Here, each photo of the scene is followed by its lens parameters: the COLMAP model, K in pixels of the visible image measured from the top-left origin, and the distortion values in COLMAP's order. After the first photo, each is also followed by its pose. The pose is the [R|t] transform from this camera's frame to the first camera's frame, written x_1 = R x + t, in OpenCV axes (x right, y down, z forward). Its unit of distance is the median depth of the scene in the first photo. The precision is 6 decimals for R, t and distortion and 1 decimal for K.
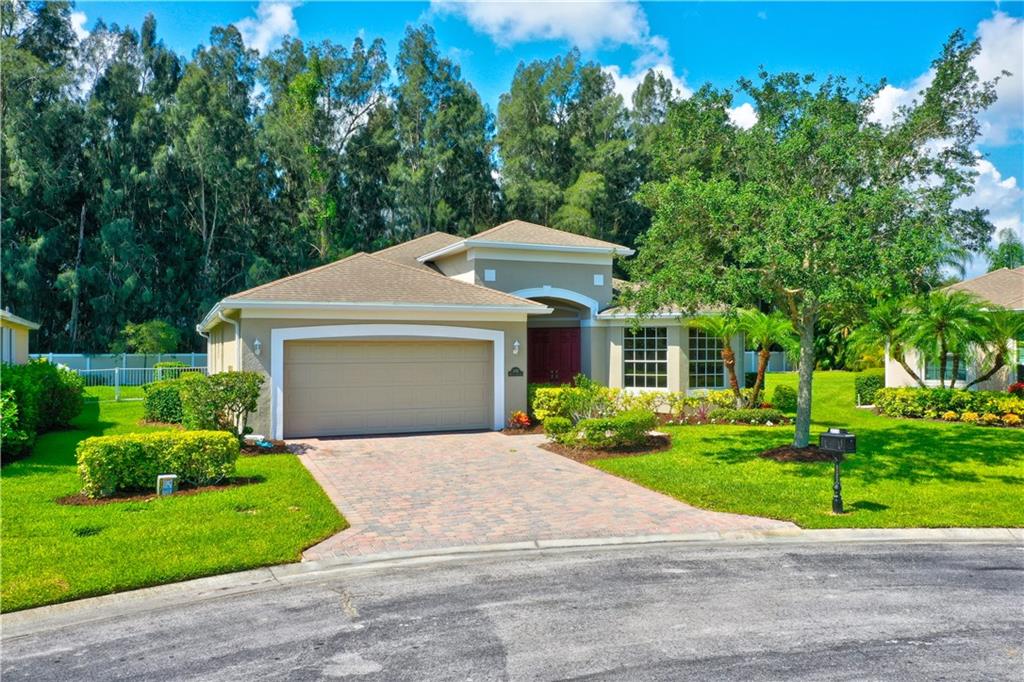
lens RADIAL K [[796.7, 0, 512.0], [0, 796.7, 341.0], [0, 0, 1]] dist [-0.015572, -0.010798]
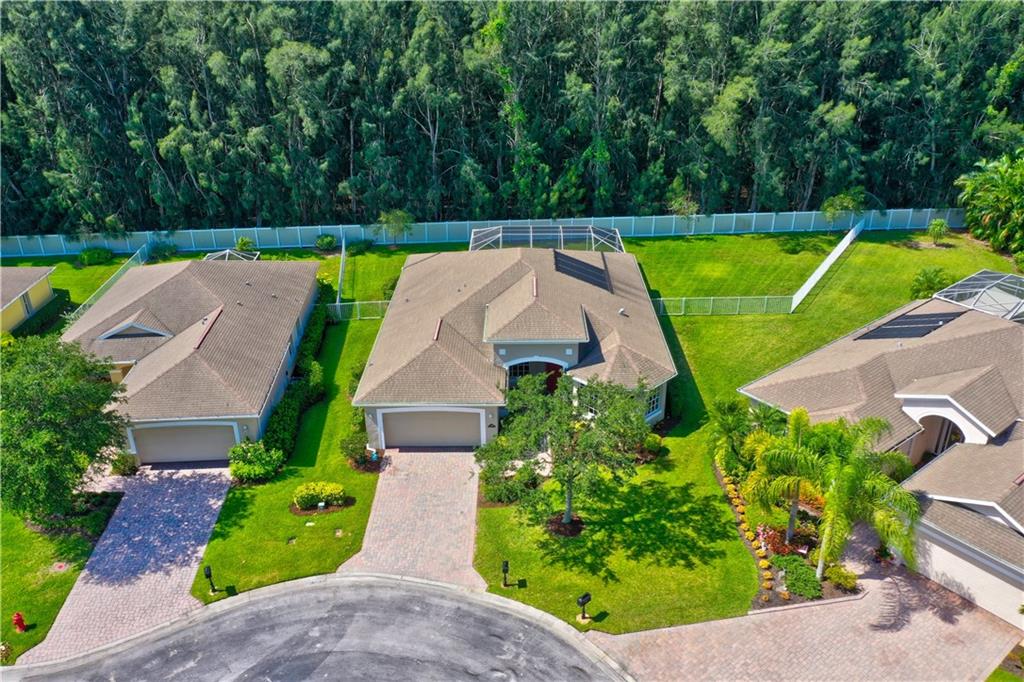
lens RADIAL K [[796.7, 0, 512.0], [0, 796.7, 341.0], [0, 0, 1]] dist [-0.015572, -0.010798]
pose [[0.917091, 0.171352, -0.359976, 1.769372], [0.010324, 0.892414, 0.451099, -2.538216], [0.398544, -0.417415, 0.816656, -1.345378]]
